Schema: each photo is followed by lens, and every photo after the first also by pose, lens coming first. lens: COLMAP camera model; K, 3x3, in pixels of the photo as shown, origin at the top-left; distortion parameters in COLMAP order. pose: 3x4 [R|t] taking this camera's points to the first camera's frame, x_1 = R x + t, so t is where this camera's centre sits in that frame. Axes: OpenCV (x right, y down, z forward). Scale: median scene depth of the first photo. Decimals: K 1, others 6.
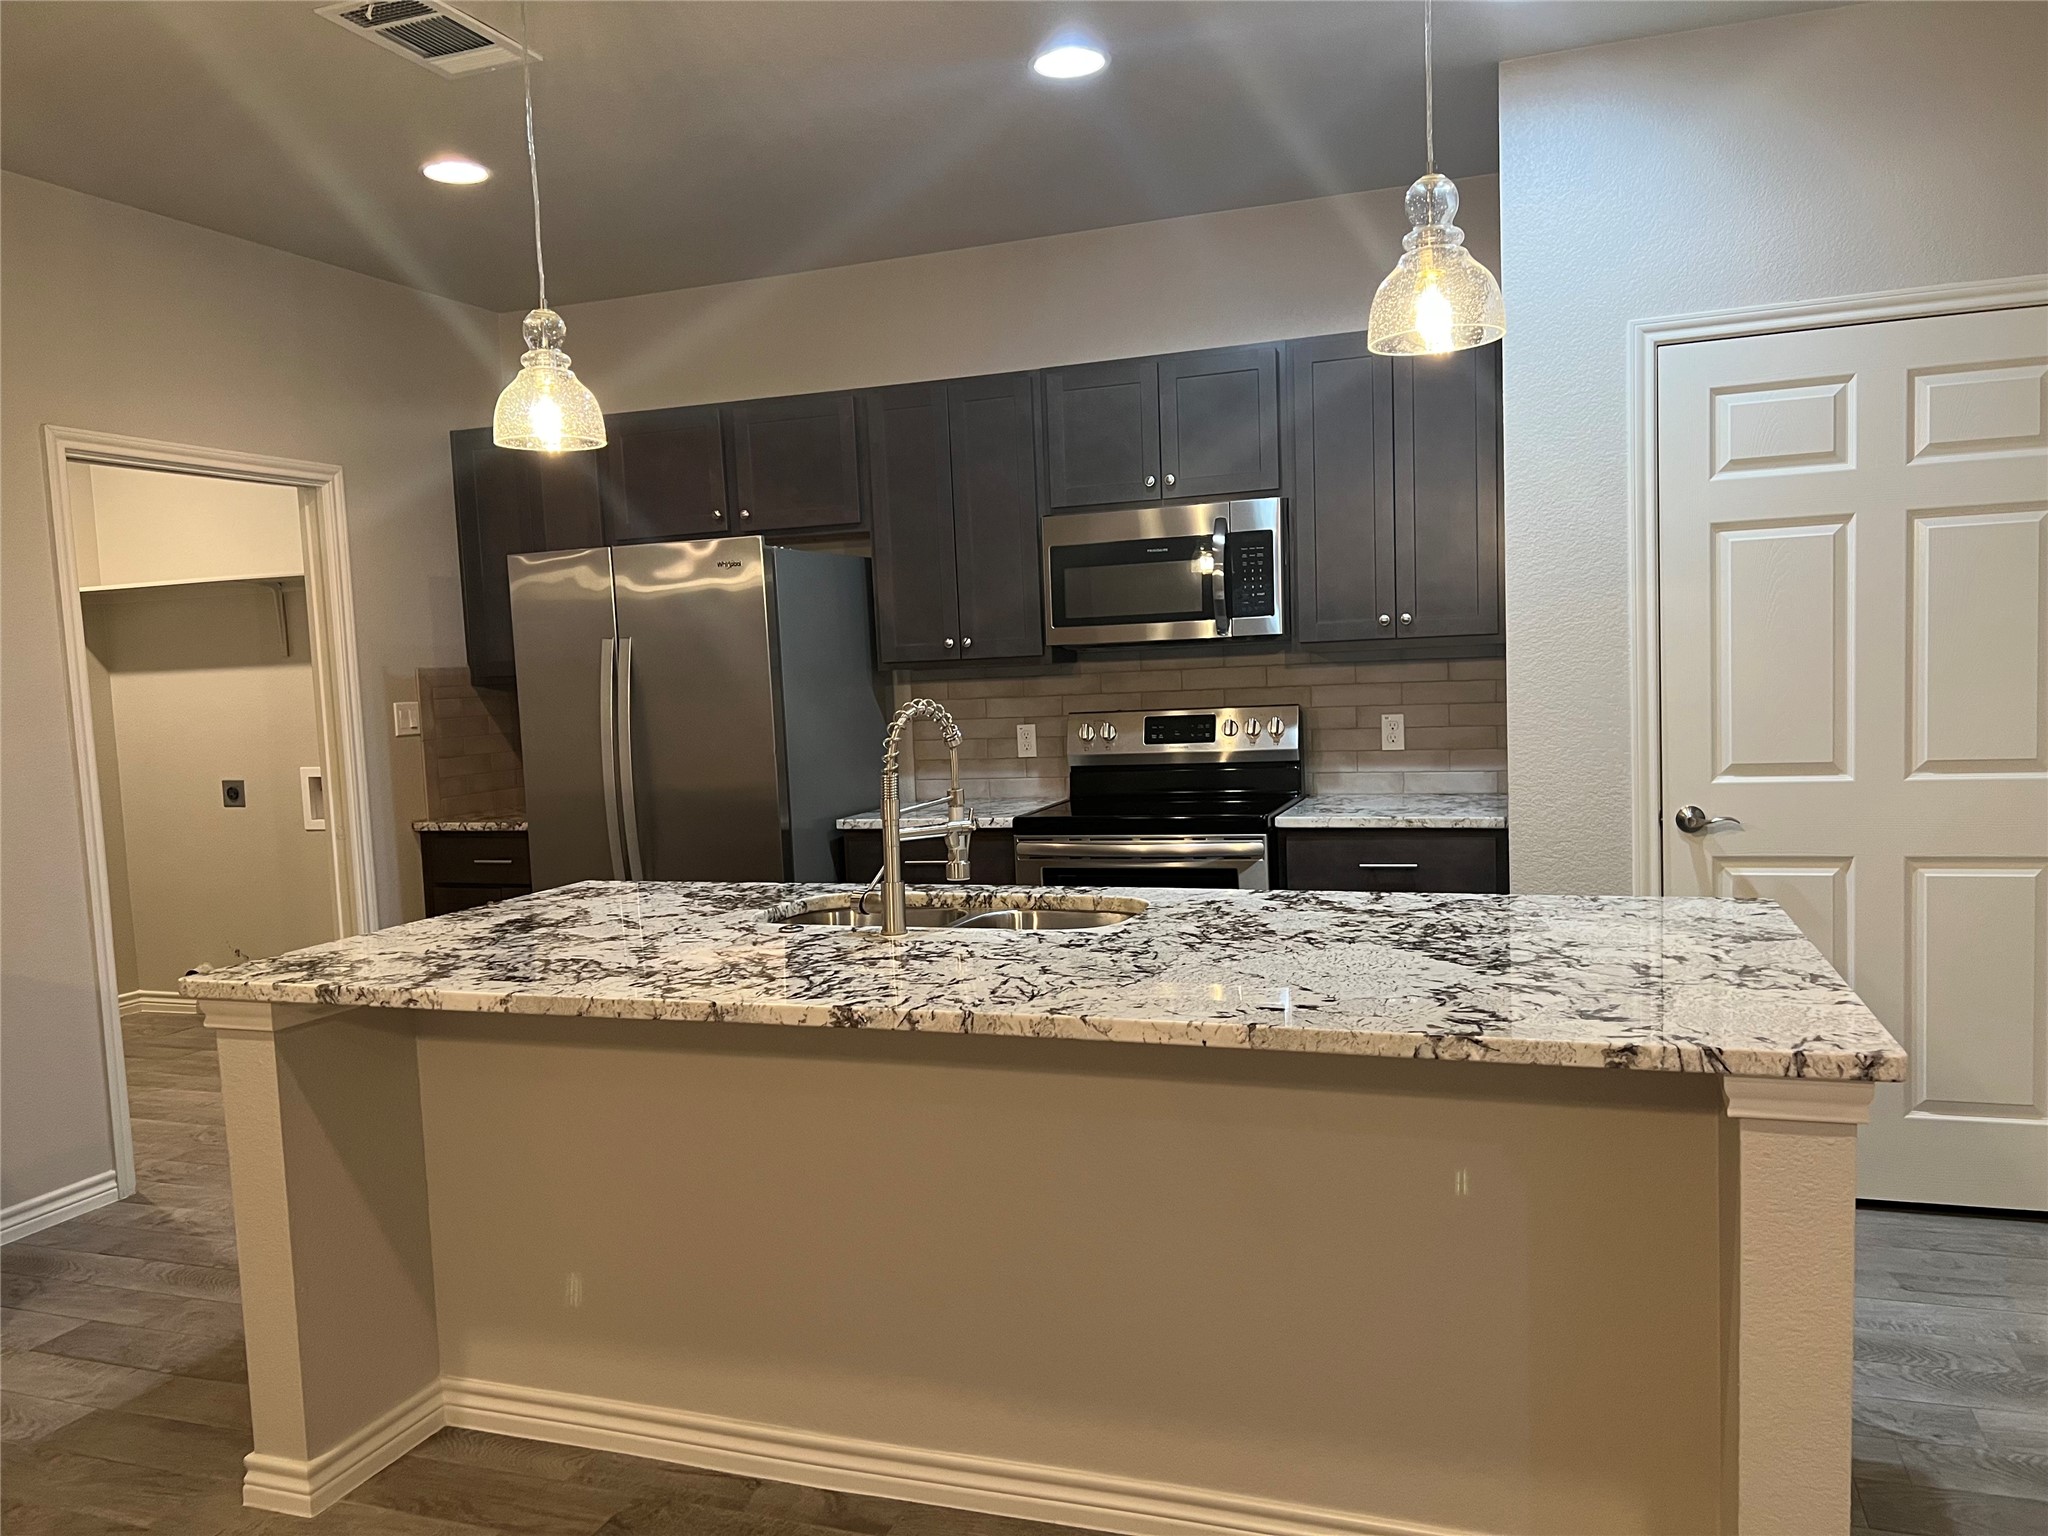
lens RADIAL K [[1513.6, 0, 1011.0], [0, 1513.6, 772.4], [0, 0, 1]] dist [0.093864, -0.115694]
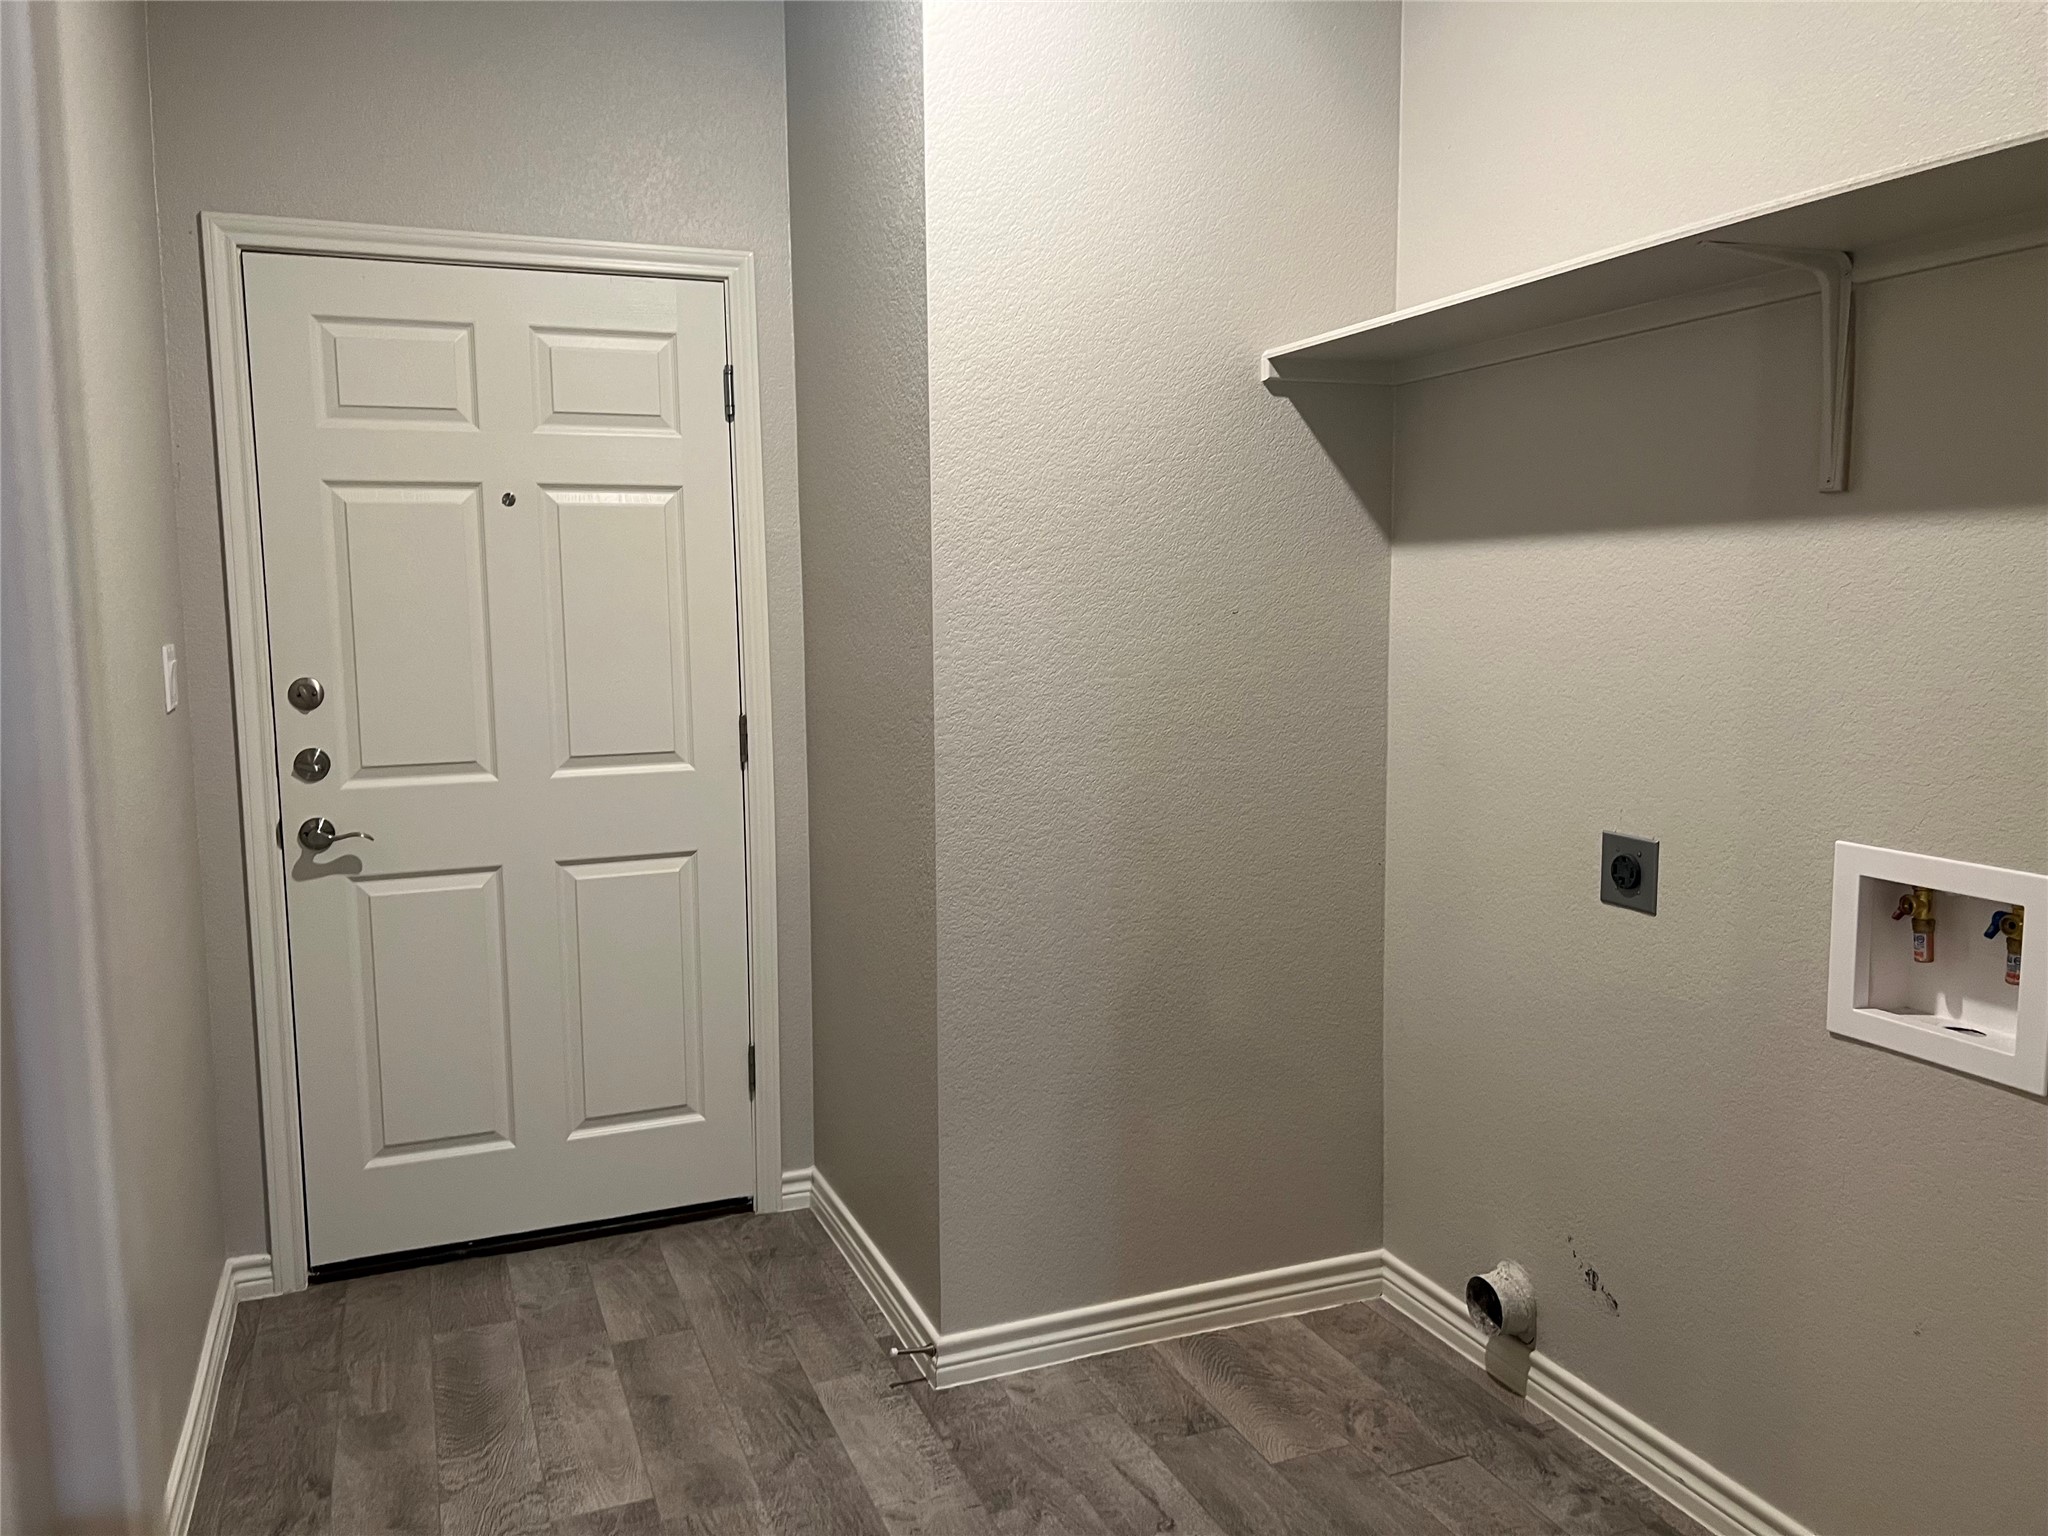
lens RADIAL K [[1513.6, 0, 1011.0], [0, 1513.6, 772.4], [0, 0, 1]] dist [0.093864, -0.115694]
pose [[0.672897, 0.122248, -0.729565, -0.473145], [-0.078242, 0.992480, 0.094139, -0.046365], [0.735586, -0.006263, 0.677402, 0.894199]]
